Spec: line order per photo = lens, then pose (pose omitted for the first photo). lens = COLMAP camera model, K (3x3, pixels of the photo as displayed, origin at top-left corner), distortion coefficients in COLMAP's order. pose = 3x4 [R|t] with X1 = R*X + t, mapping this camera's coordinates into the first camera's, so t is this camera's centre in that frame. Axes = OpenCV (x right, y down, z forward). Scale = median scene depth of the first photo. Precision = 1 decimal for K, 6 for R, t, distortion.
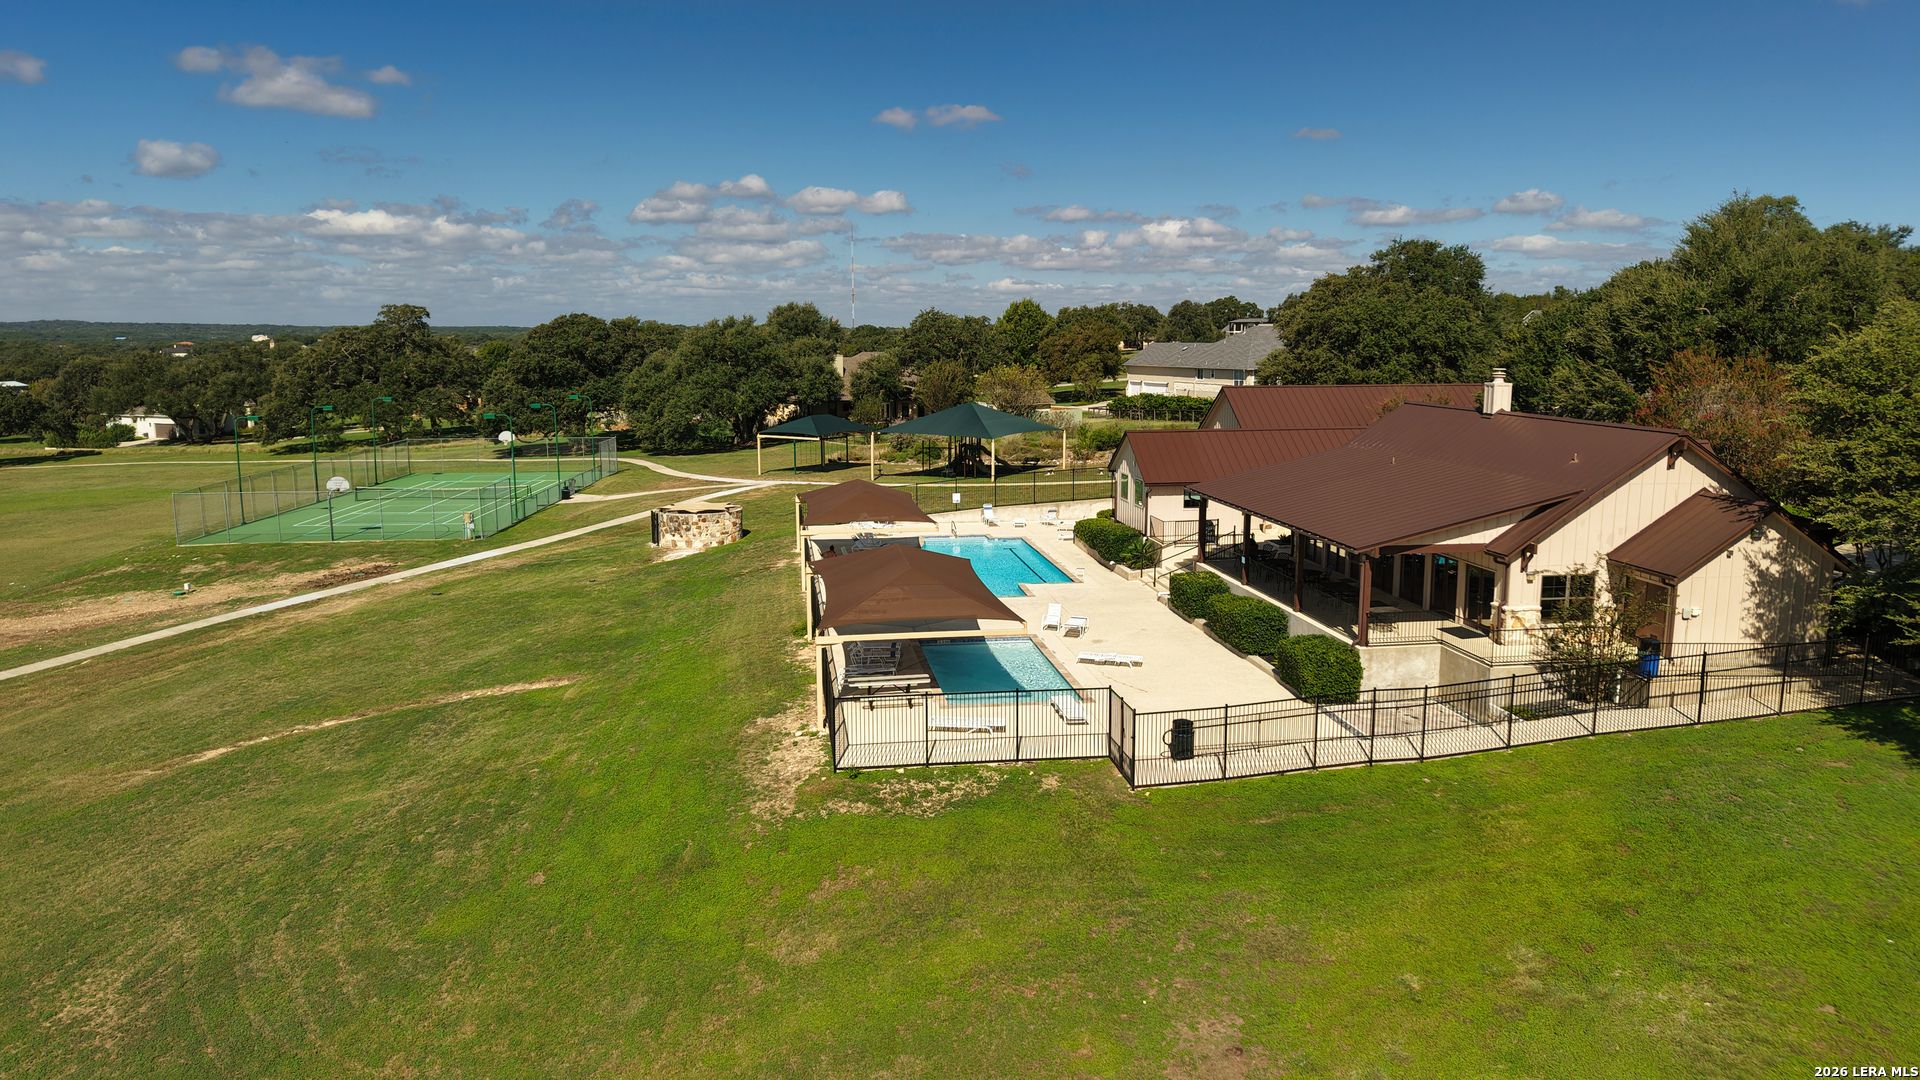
lens RADIAL K [[1309.0, 0, 953.5], [0, 1309.0, 536.8], [0, 0, 1]] dist [0.039314, -0.000003]
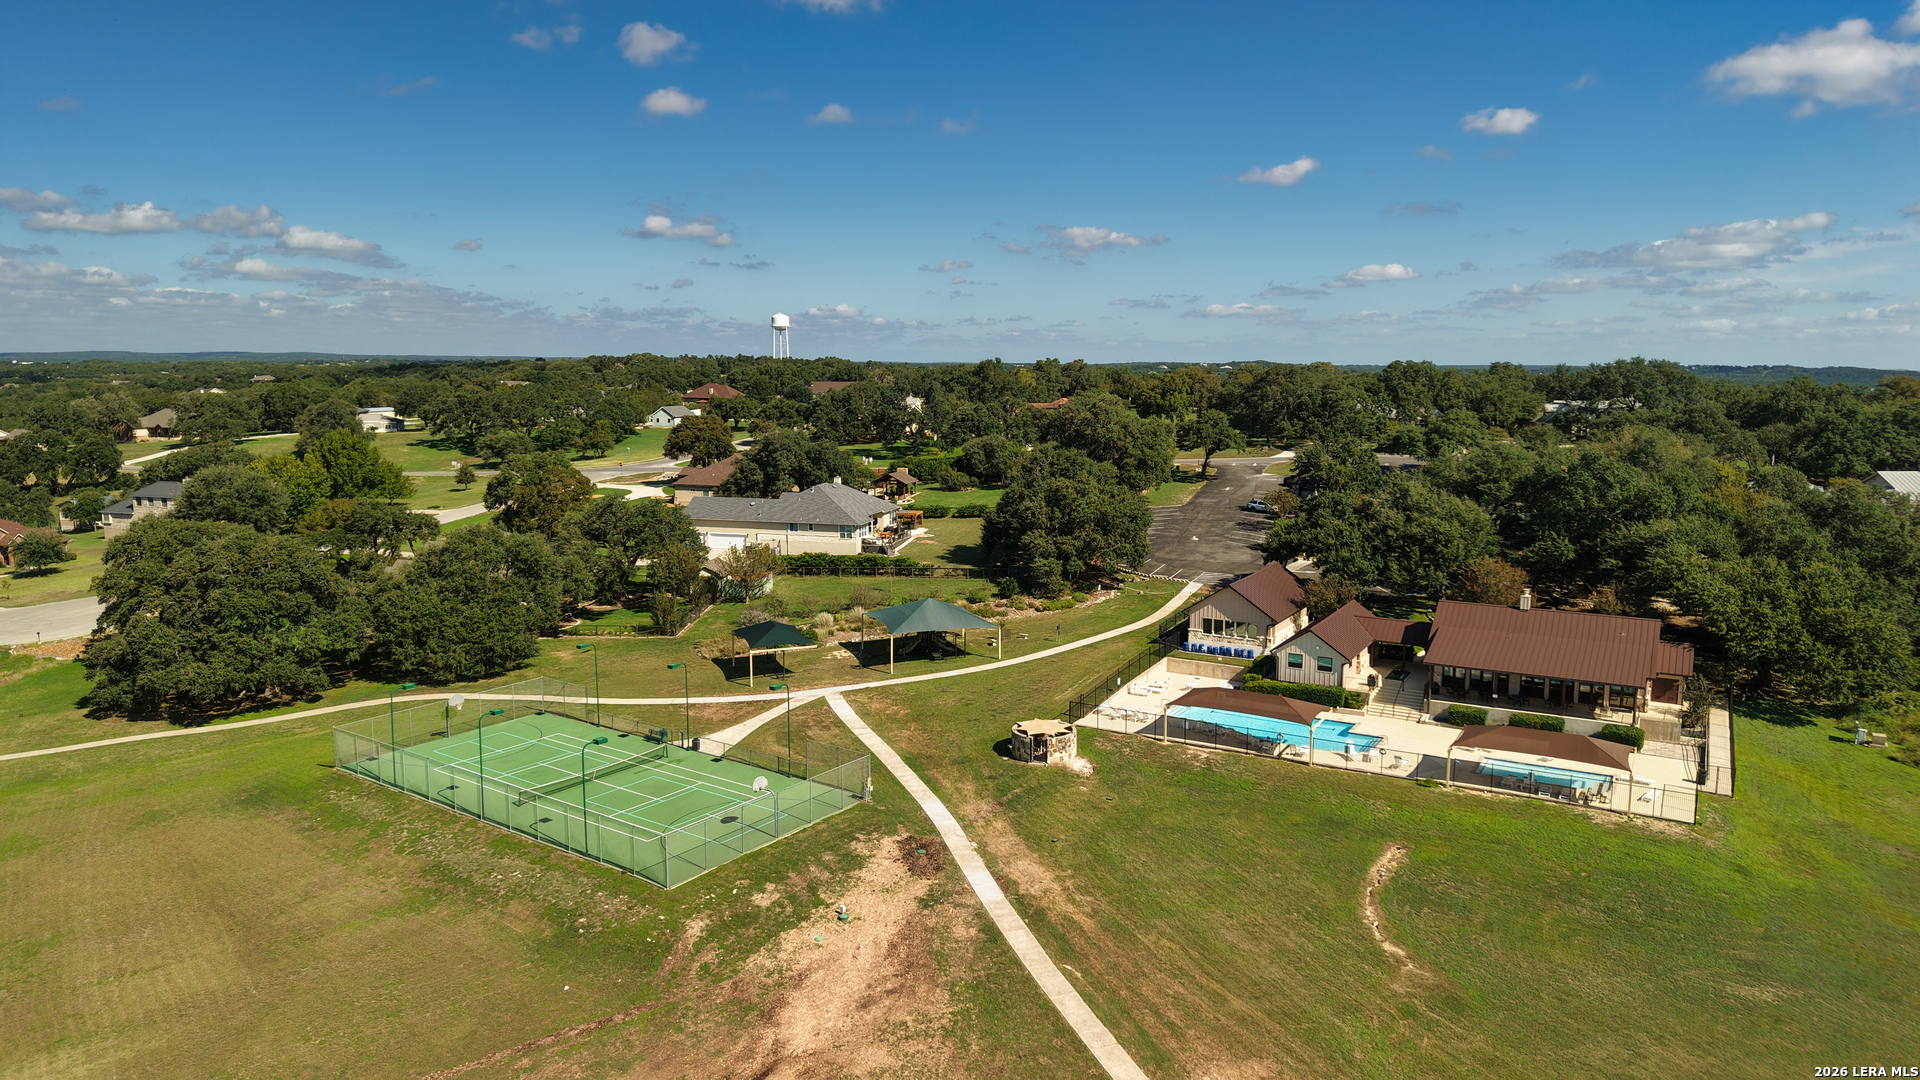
lens RADIAL K [[1309.0, 0, 953.5], [0, 1309.0, 536.8], [0, 0, 1]] dist [0.039314, -0.000003]
pose [[0.586560, -0.111790, 0.802153, -2.198079], [0.115949, 0.991817, 0.053437, -0.506062], [-0.801563, 0.061665, 0.594722, 0.448956]]
